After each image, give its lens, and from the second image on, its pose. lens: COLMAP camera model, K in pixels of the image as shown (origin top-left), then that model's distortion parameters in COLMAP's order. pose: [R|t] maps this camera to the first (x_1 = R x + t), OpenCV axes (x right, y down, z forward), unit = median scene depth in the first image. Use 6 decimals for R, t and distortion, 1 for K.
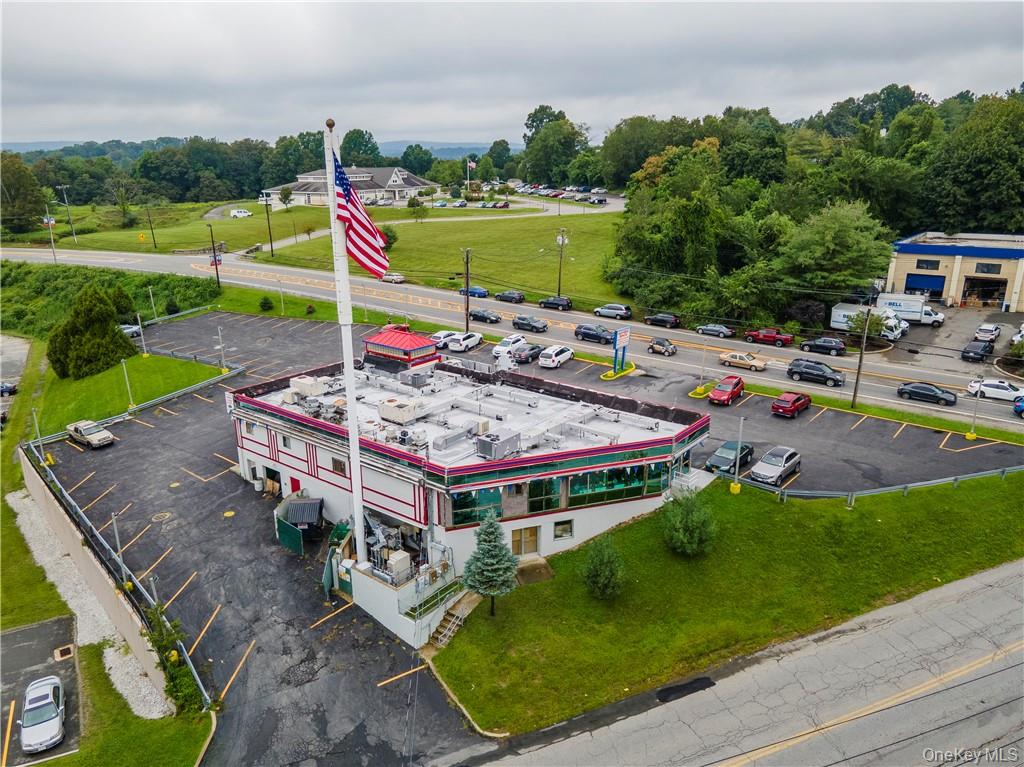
lens RADIAL K [[749.7, 0, 514.3], [0, 749.7, 387.1], [0, 0, 1]] dist [0.040177, 0.003169]
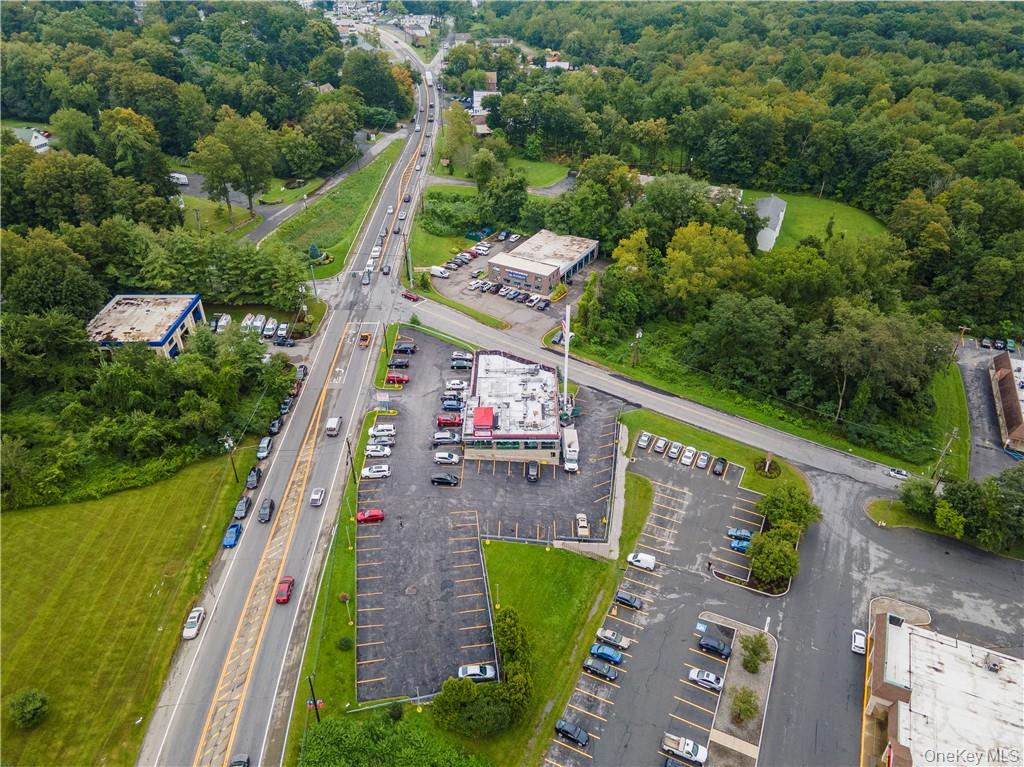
lens RADIAL K [[749.7, 0, 513.3], [0, 749.7, 383.0], [0, 0, 1]] dist [0.040177, 0.003169]
pose [[-0.620054, -0.423268, 0.660588, -1.967365], [0.244137, 0.696089, 0.675172, -1.934007], [-0.745607, 0.579917, -0.328278, 1.942612]]
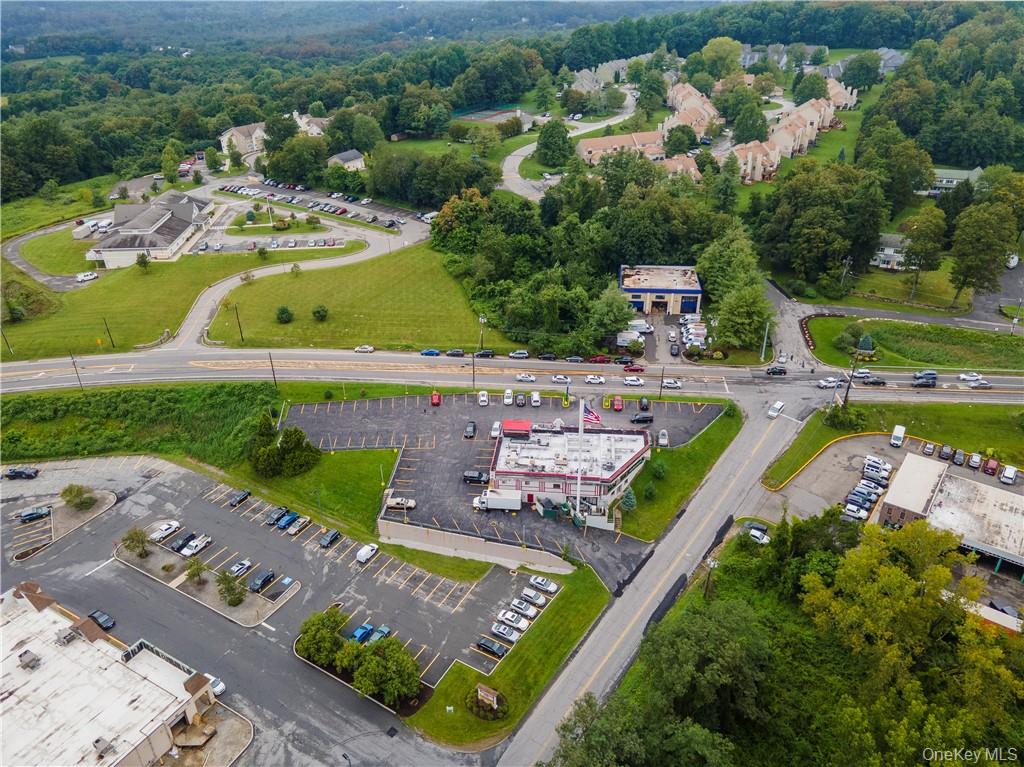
lens RADIAL K [[749.7, 0, 513.5], [0, 749.7, 380.1], [0, 0, 1]] dist [0.040177, 0.003169]
pose [[0.843368, -0.265221, 0.467319, -1.520164], [0.167102, 0.956028, 0.241014, -0.951395], [-0.510692, -0.125174, 0.850603, -1.252833]]
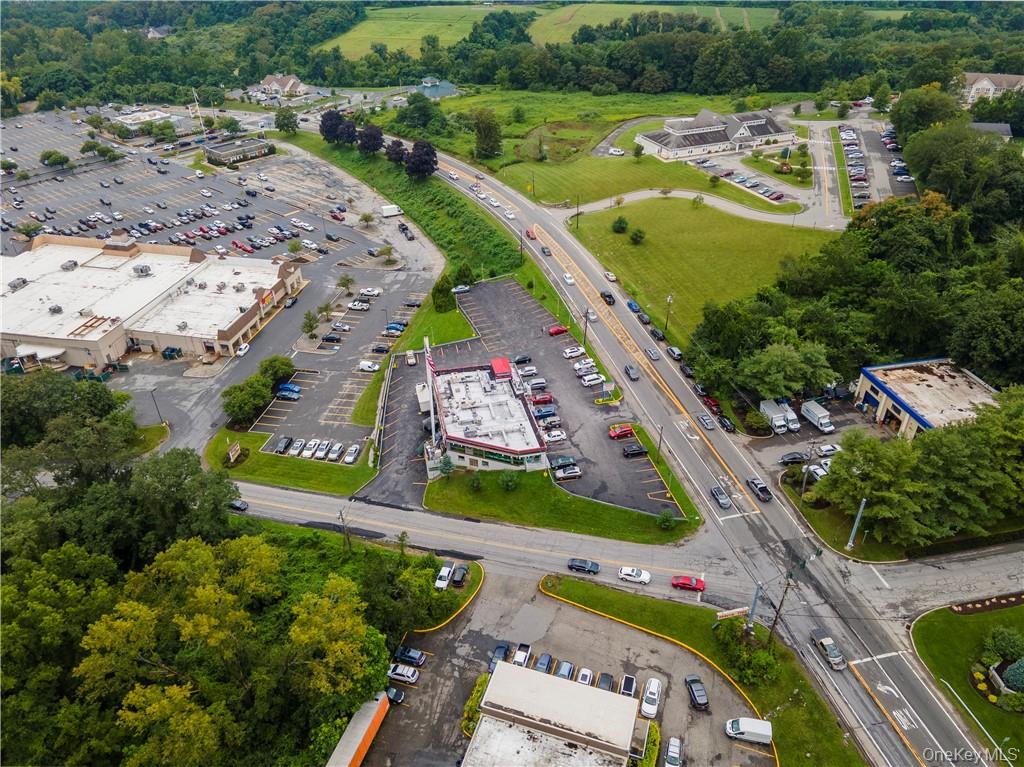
lens RADIAL K [[749.7, 0, 510.5], [0, 749.7, 386.0], [0, 0, 1]] dist [0.040177, 0.003169]
pose [[0.775267, 0.347373, -0.527534, 1.445805], [-0.183626, 0.923070, 0.337970, -1.011541], [0.604353, -0.165148, 0.779413, -1.101067]]
